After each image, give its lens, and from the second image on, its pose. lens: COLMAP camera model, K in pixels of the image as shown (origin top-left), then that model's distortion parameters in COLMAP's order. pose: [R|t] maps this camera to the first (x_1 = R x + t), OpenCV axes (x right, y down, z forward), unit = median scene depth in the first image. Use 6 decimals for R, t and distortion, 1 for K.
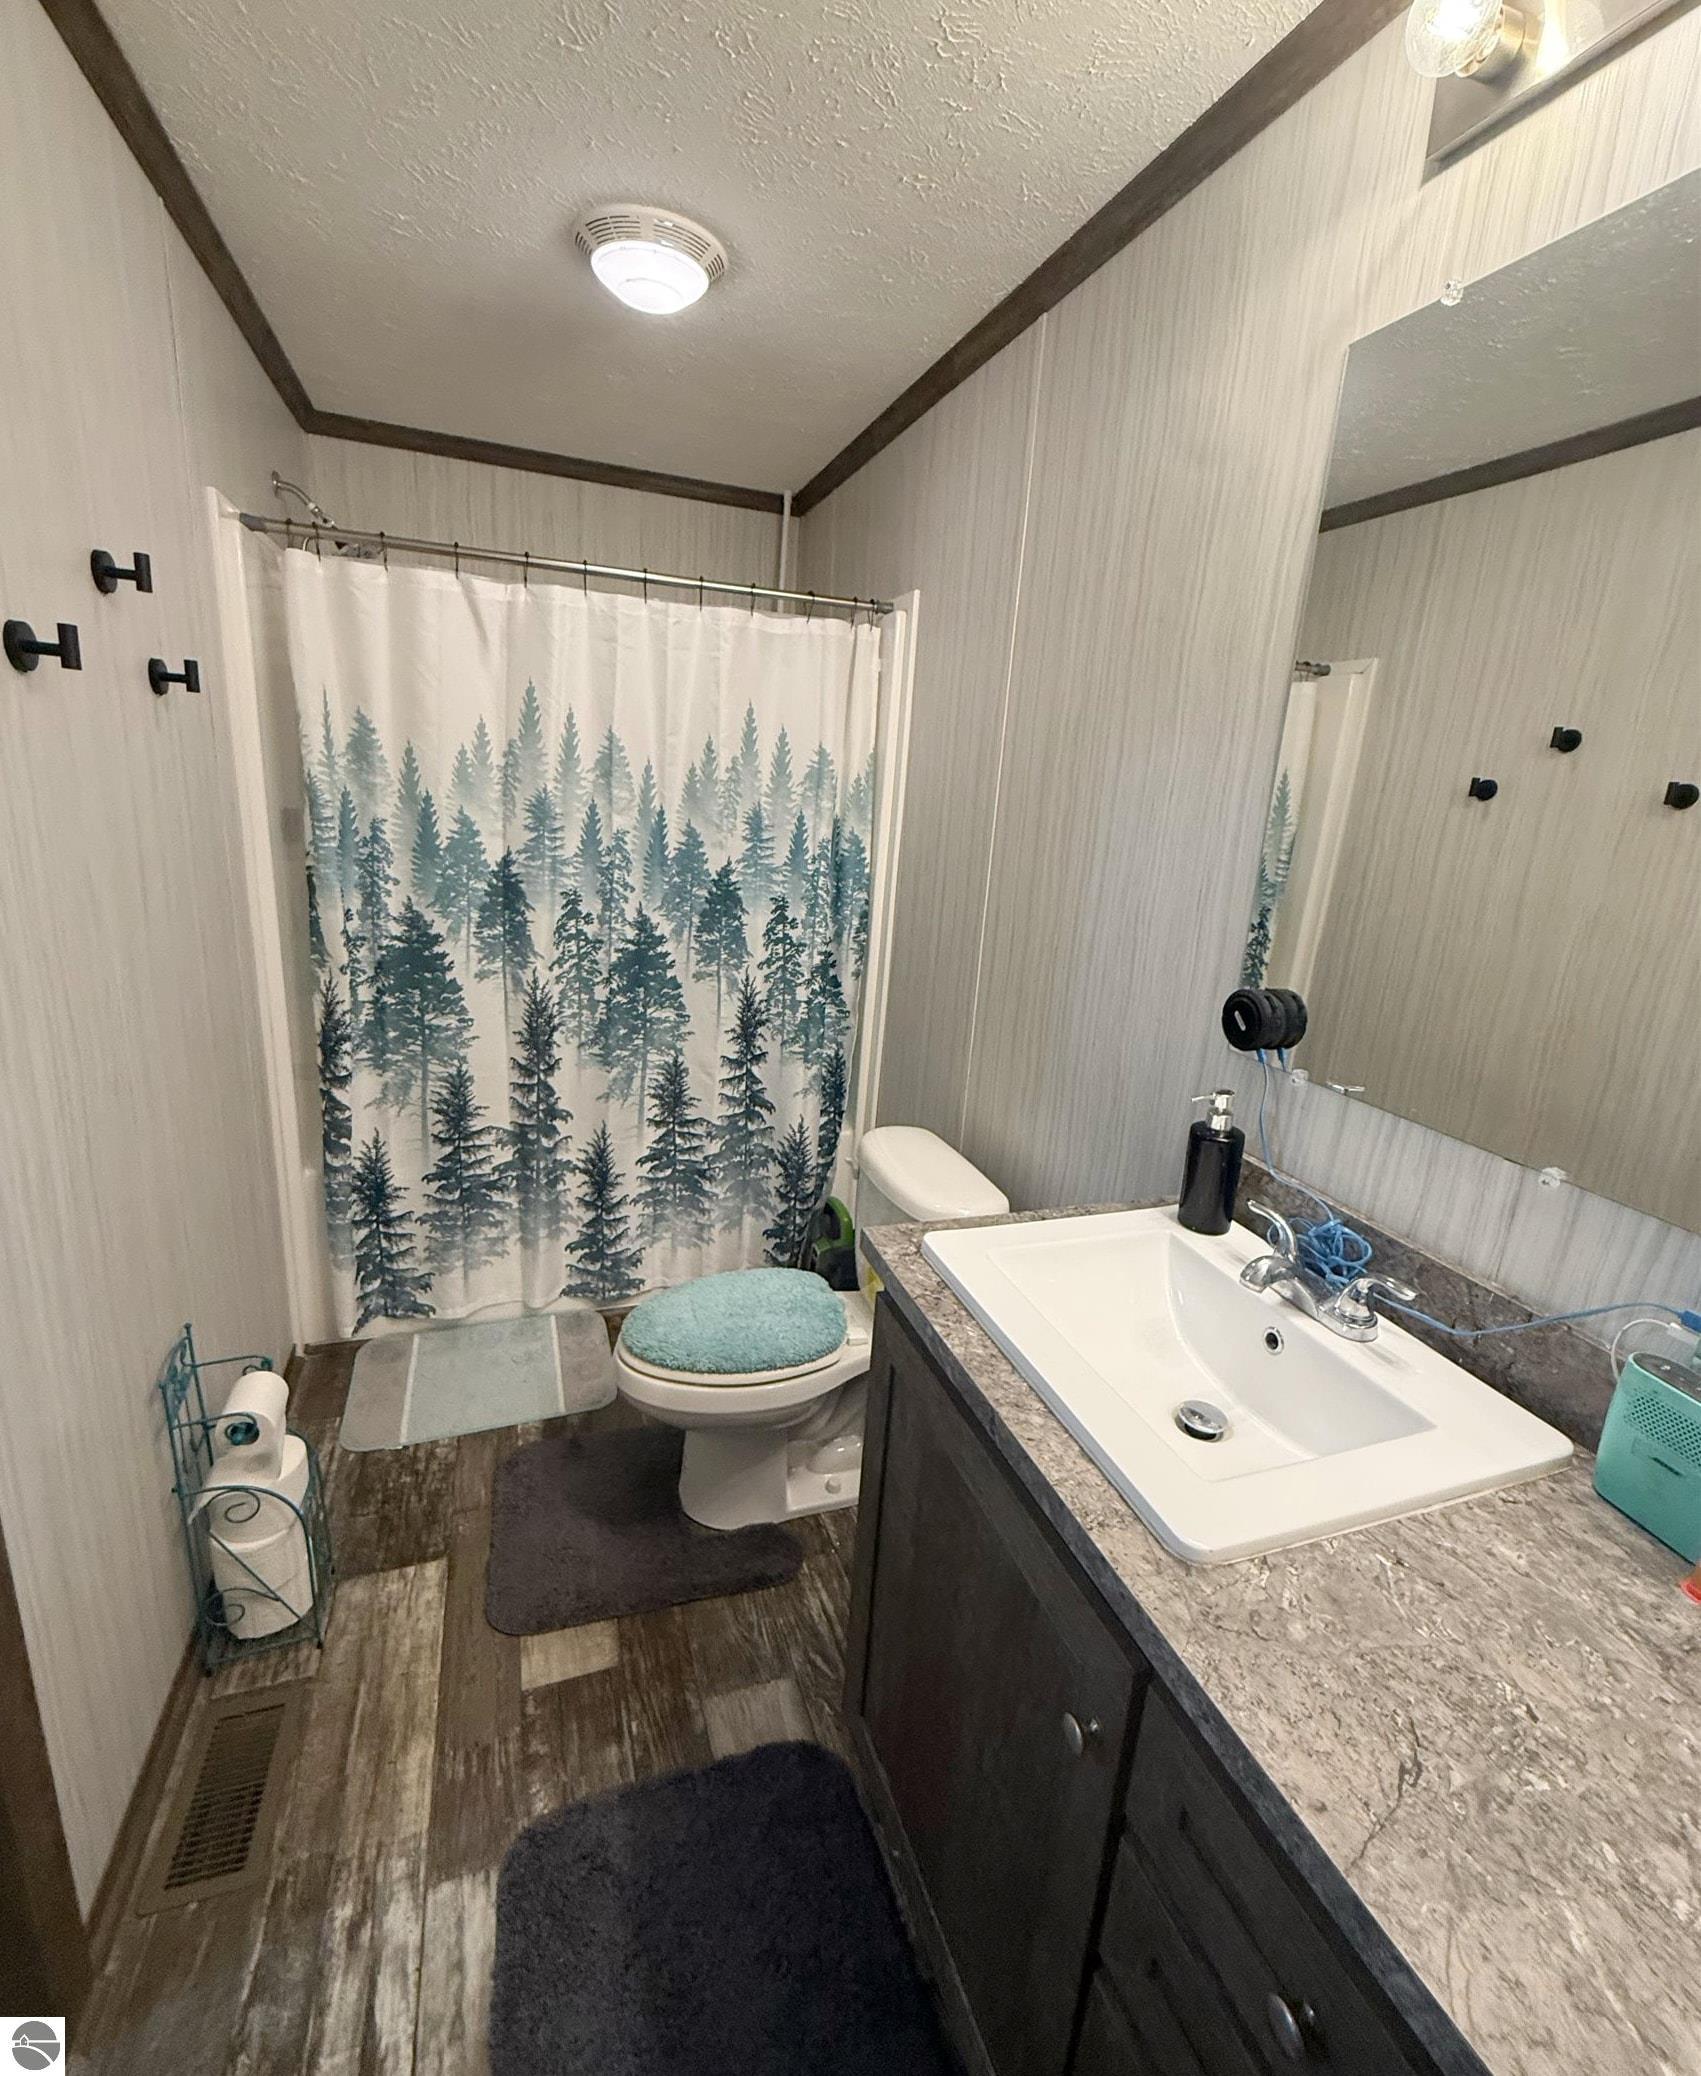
lens RADIAL K [[919.5, 0, 844.0], [0, 919.5, 1026.1], [0, 0, 1]] dist [-0.000783, -0.000181]
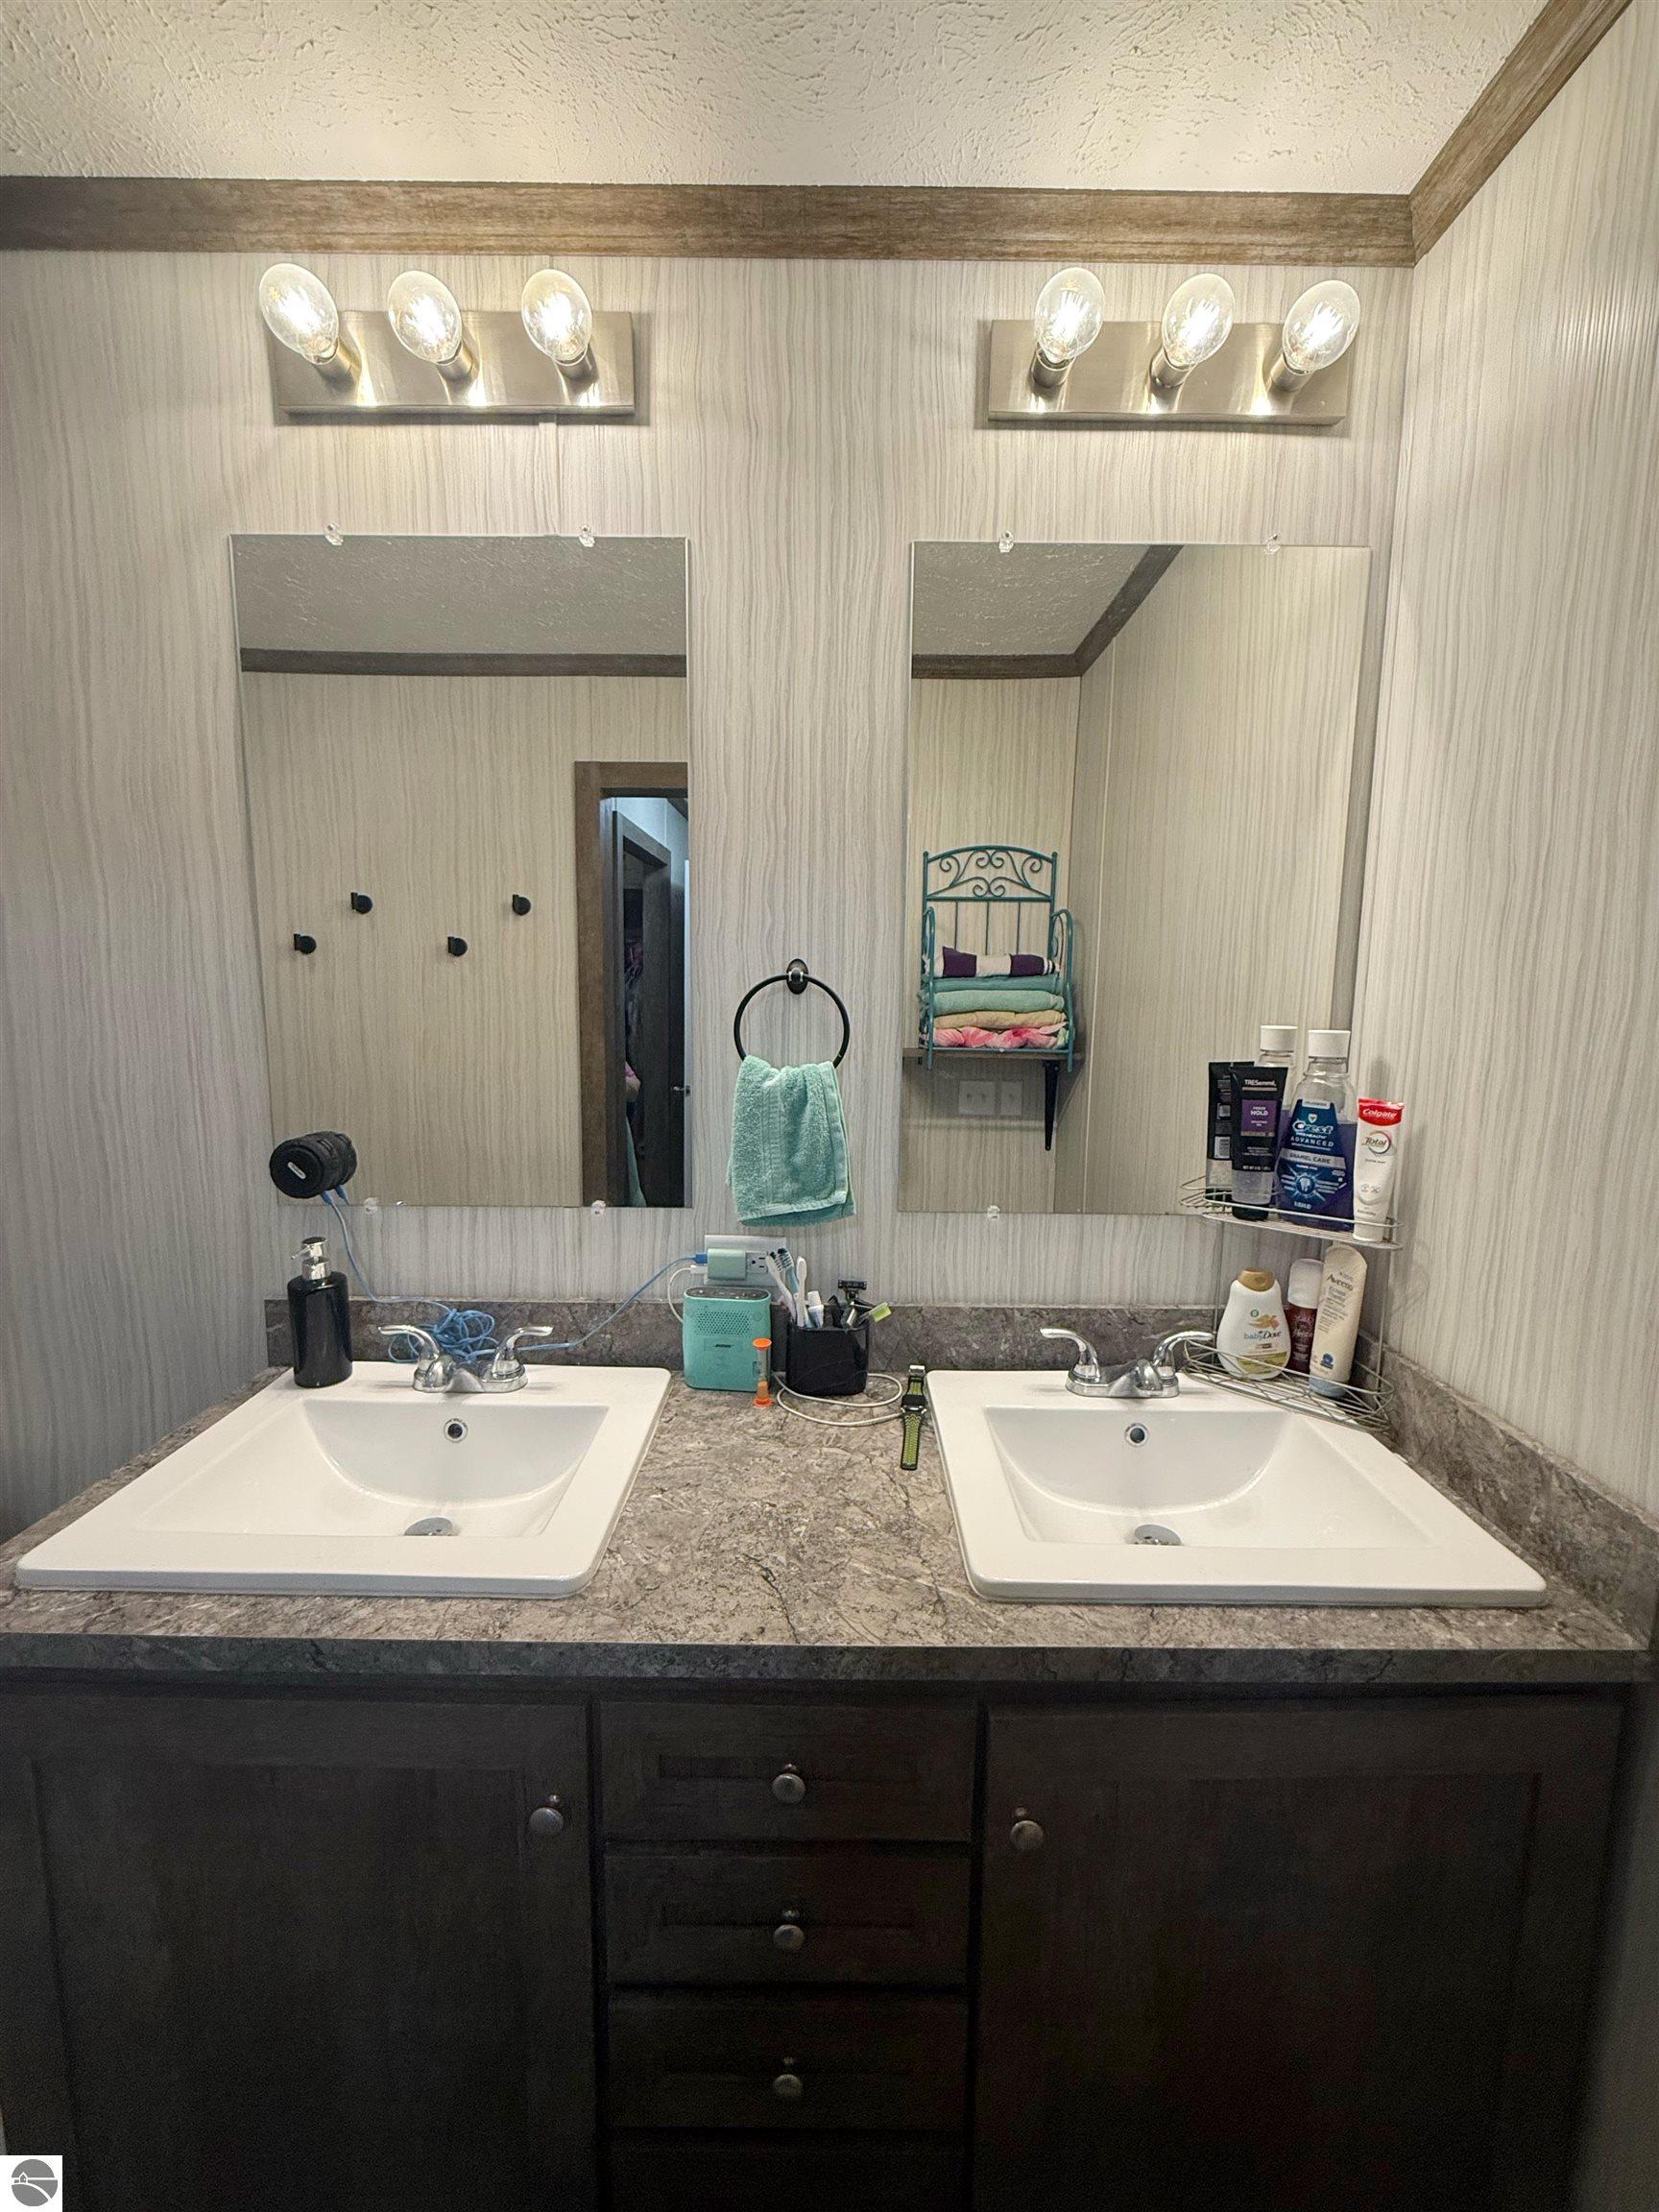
lens RADIAL K [[882.6, 0, 830.9], [0, 882.6, 1110.5], [0, 0, 1]] dist [-0.000152, 0.000226]
pose [[0.328492, -0.183384, 0.926533, -0.317159], [0.244271, 0.964091, 0.104215, -0.033157], [-0.912373, 0.192091, 0.361492, 0.127382]]
